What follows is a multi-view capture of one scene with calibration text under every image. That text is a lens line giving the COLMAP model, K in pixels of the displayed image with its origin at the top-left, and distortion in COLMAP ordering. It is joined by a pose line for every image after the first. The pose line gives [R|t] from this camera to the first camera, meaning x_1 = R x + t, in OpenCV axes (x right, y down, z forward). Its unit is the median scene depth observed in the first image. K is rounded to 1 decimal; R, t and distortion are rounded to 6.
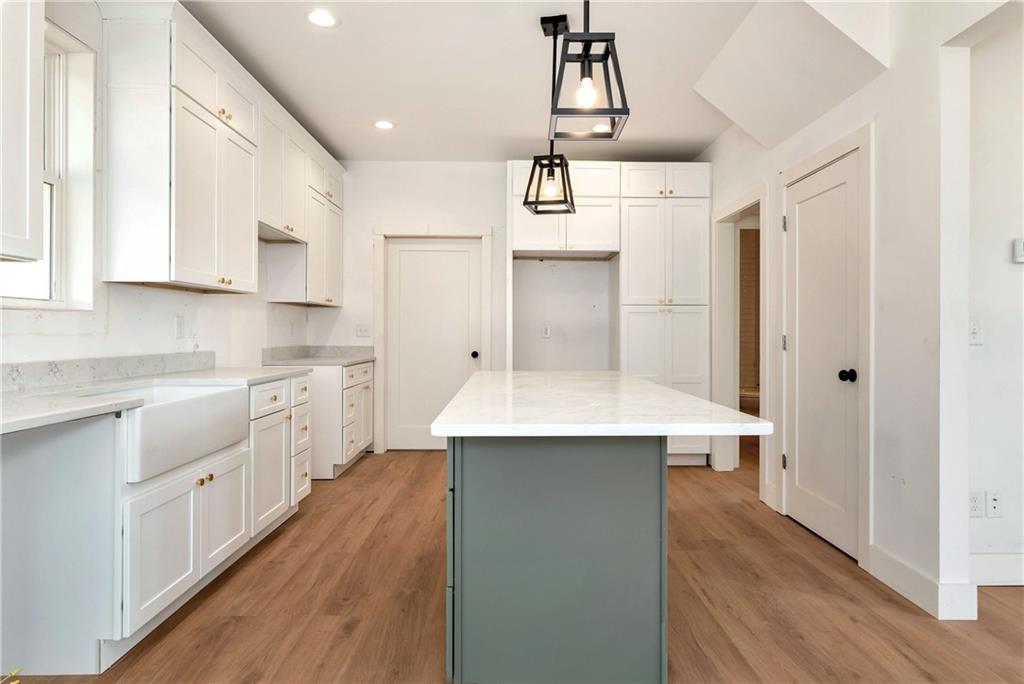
lens RADIAL K [[583.6, 0, 512.5], [0, 583.6, 332.1], [0, 0, 1]] dist [0.005047, 0.000517]
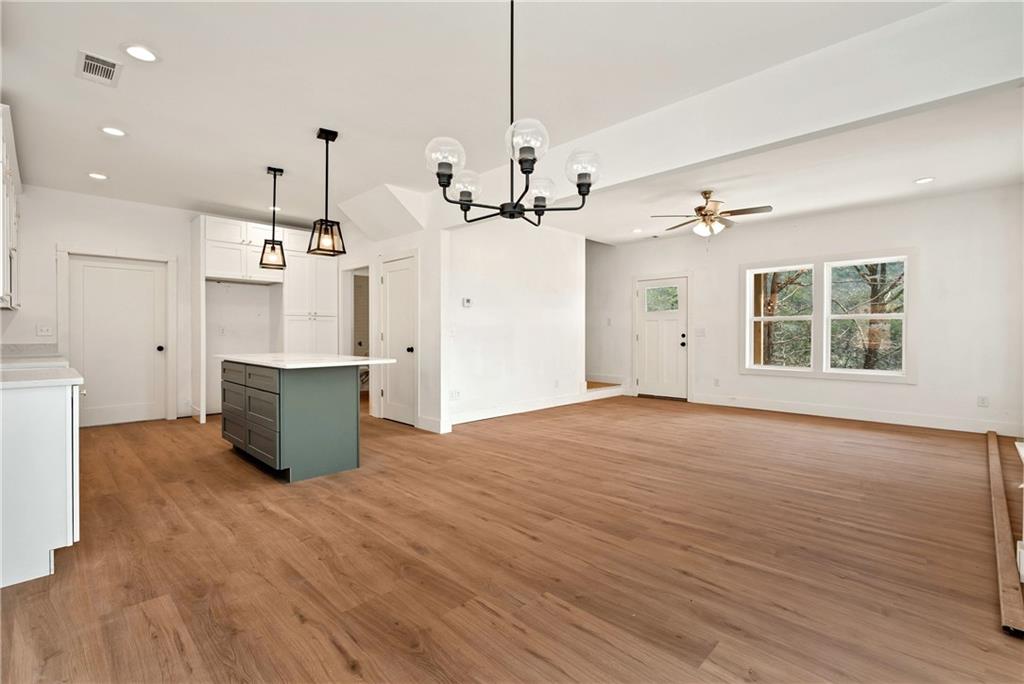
lens RADIAL K [[454.7, 0, 521.5], [0, 454.7, 336.1], [0, 0, 1]] dist [0.004357, -0.000408]
pose [[0.706597, -0.008402, 0.707567, -0.358998], [0.000532, 0.999936, 0.011342, -0.002031], [-0.707616, -0.007638, 0.706555, -0.542378]]
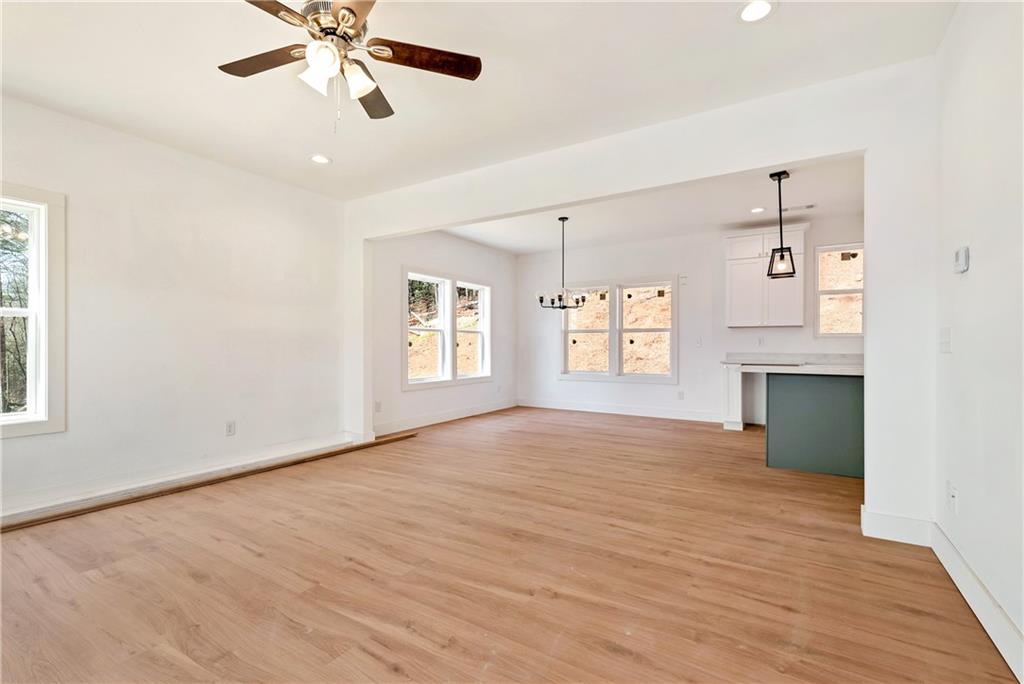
lens RADIAL K [[454.7, 0, 528.3], [0, 454.7, 350.1], [0, 0, 1]] dist [0.004357, -0.000408]
pose [[-0.519518, 0.007481, -0.854427, 1.432088], [-0.001298, 0.999954, 0.009545, 0.007841], [0.854459, 0.006068, -0.519484, 0.553544]]
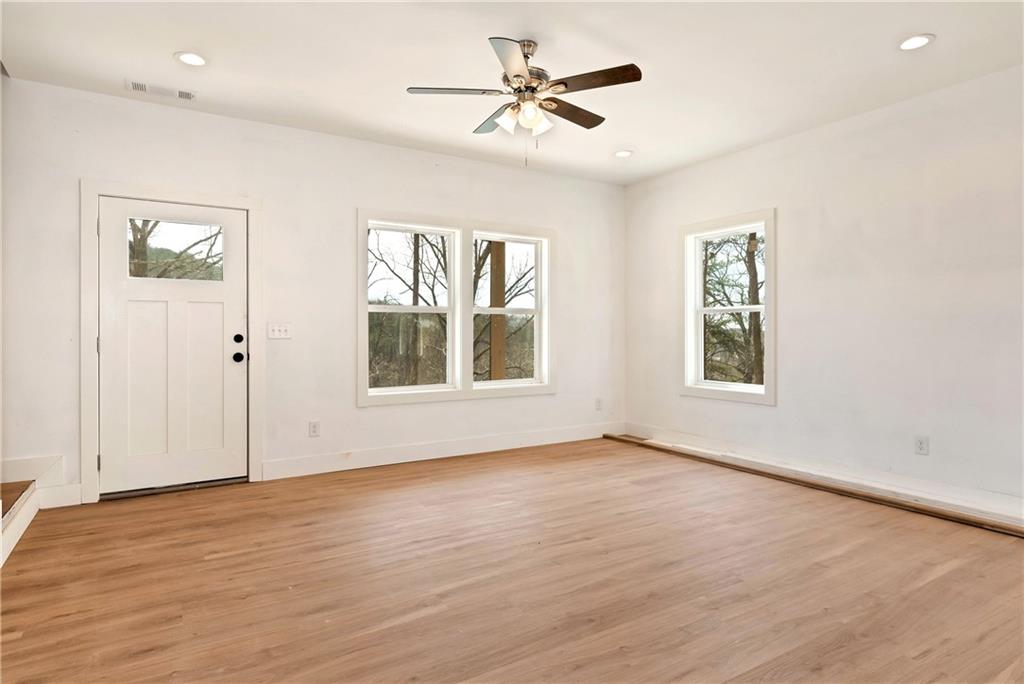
lens RADIAL K [[583.6, 0, 509.9], [0, 583.6, 324.8], [0, 0, 1]] dist [0.005047, 0.000517]
pose [[-0.517438, 0.008143, 0.855682, 0.314921], [-0.002216, 0.999939, -0.010855, 0.004228], [-0.855718, -0.007513, -0.517389, 0.552920]]
